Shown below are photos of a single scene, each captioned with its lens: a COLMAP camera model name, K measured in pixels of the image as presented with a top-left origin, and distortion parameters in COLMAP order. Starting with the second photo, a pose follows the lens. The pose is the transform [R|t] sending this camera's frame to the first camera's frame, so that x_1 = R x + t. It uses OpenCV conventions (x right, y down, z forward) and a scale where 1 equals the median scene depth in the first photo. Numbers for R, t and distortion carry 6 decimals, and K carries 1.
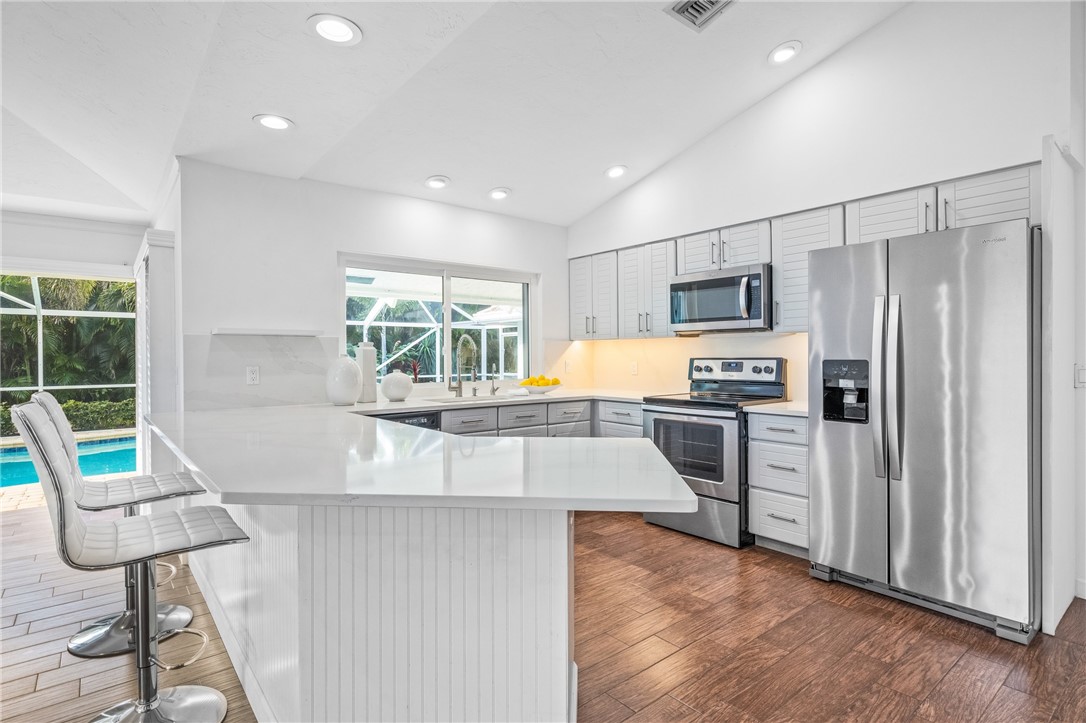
lens RADIAL K [[551.2, 0, 545.7], [0, 551.2, 358.0], [0, 0, 1]] dist [-0.001580, 0.000230]
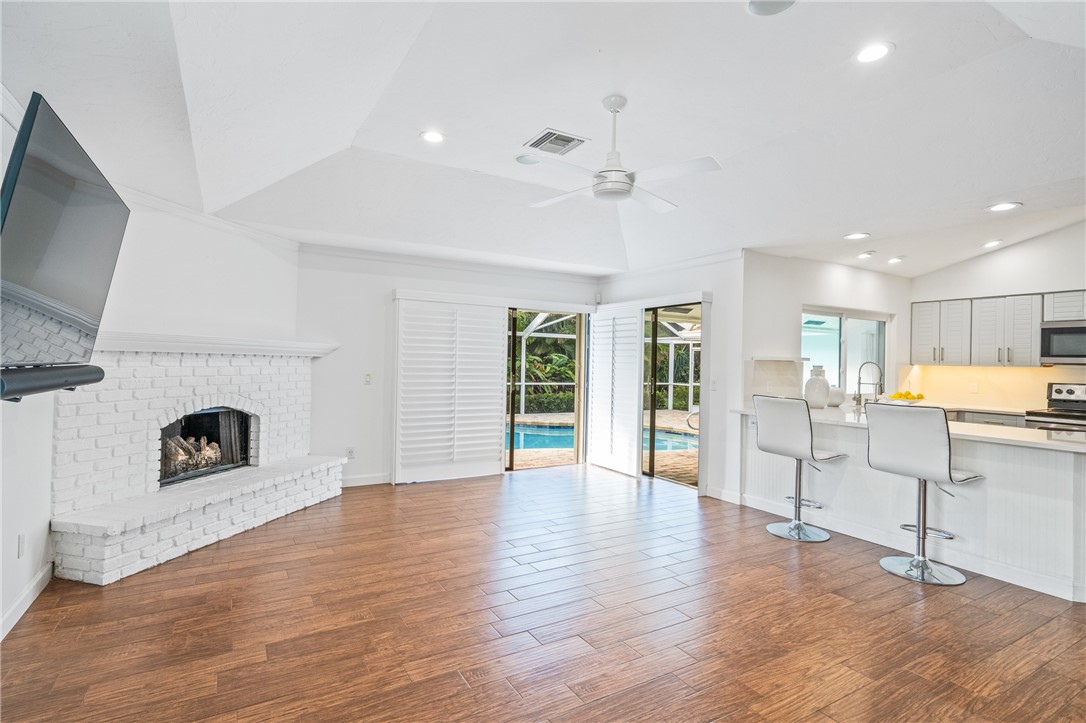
lens RADIAL K [[528.7, 0, 544.7], [0, 528.7, 360.9], [0, 0, 1]] dist [0.003979, -0.001424]
pose [[0.987474, 0.027334, -0.155397, -0.762661], [-0.028618, 0.999572, -0.006029, -0.010641], [0.155166, 0.010400, 0.987834, -0.464421]]
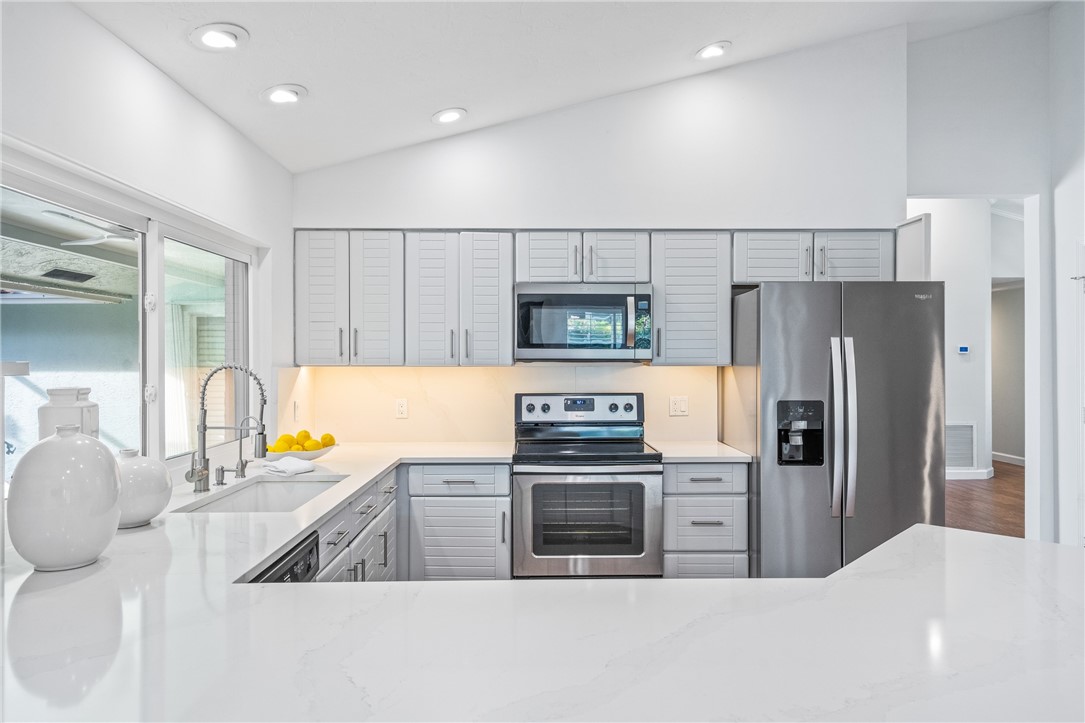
lens RADIAL K [[686.6, 0, 538.7], [0, 686.6, 361.1], [0, 0, 1]] dist [-0.006431, 0.000631]
pose [[0.616258, 0.000916, 0.787544, -0.461285], [0.001835, 0.999995, -0.002599, -0.042961], [-0.787542, 0.003046, 0.616253, 0.419485]]
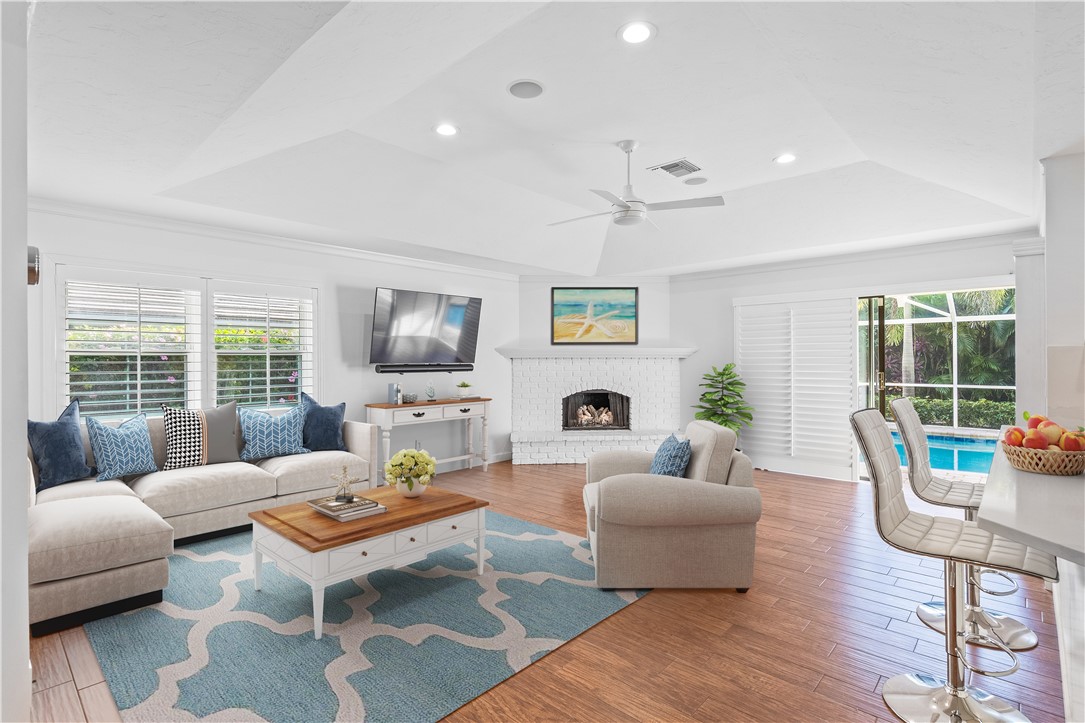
lens RADIAL K [[528.3, 0, 546.1], [0, 528.3, 356.9], [0, 0, 1]] dist [0.003979, -0.001424]
pose [[0.147741, 0.003843, -0.989019, 0.089253], [-0.001702, 0.999992, 0.003632, -0.019855], [0.989025, 0.001147, 0.147746, 0.009736]]
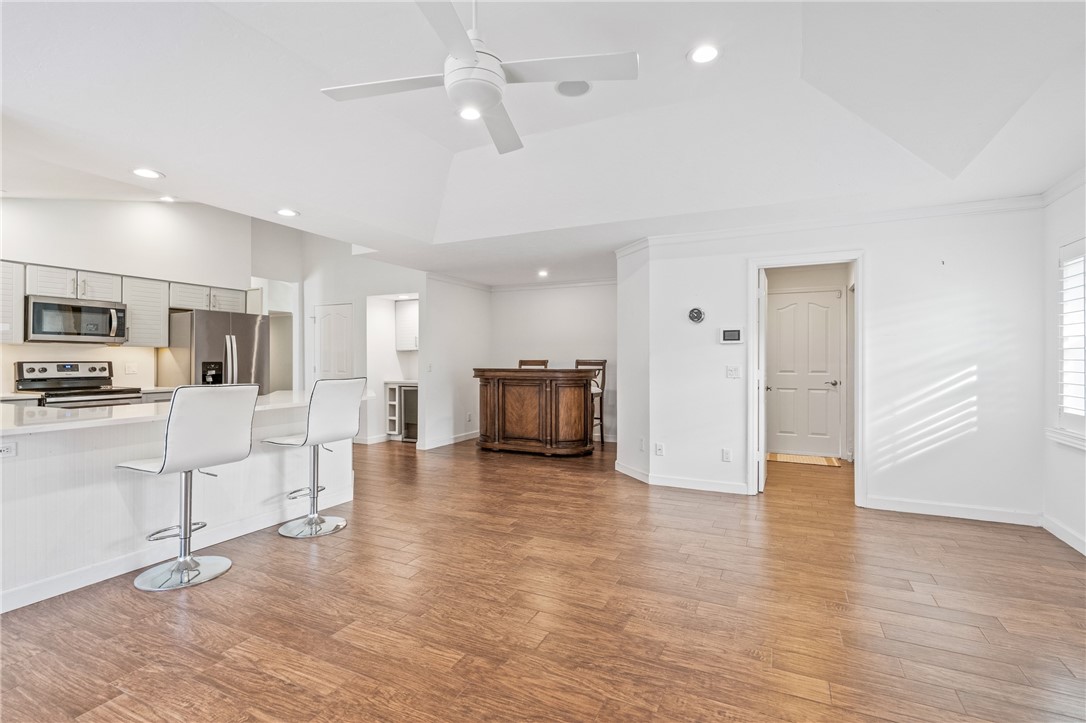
lens RADIAL K [[506.3, 0, 534.2], [0, 506.3, 357.8], [0, 0, 1]] dist [0.009721, -0.000428]
pose [[-0.411435, 0.010524, 0.911378, -1.266934], [0.005051, 0.999944, -0.009266, 0.007852], [-0.911425, 0.000791, -0.411465, 0.442880]]
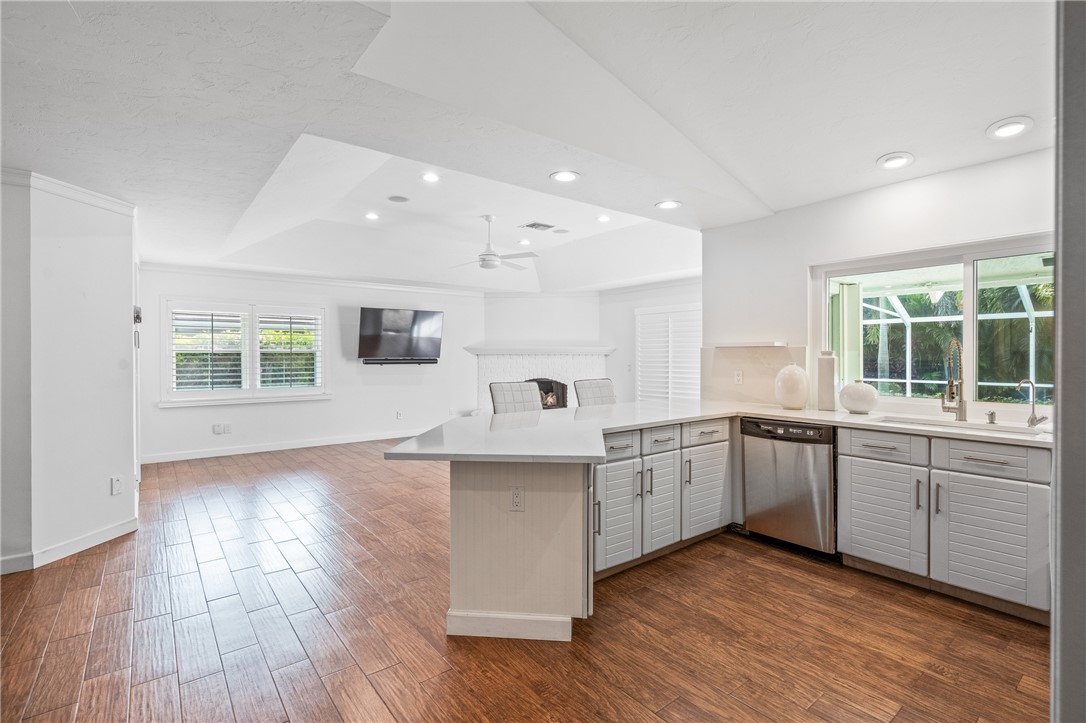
lens RADIAL K [[506.3, 0, 544.6], [0, 506.3, 360.2], [0, 0, 1]] dist [0.009721, -0.000428]
pose [[-0.013390, 0.017139, -0.999763, 0.565321], [-0.002681, 0.999849, 0.017176, -0.024162], [0.999907, 0.002911, -0.013342, 0.452007]]
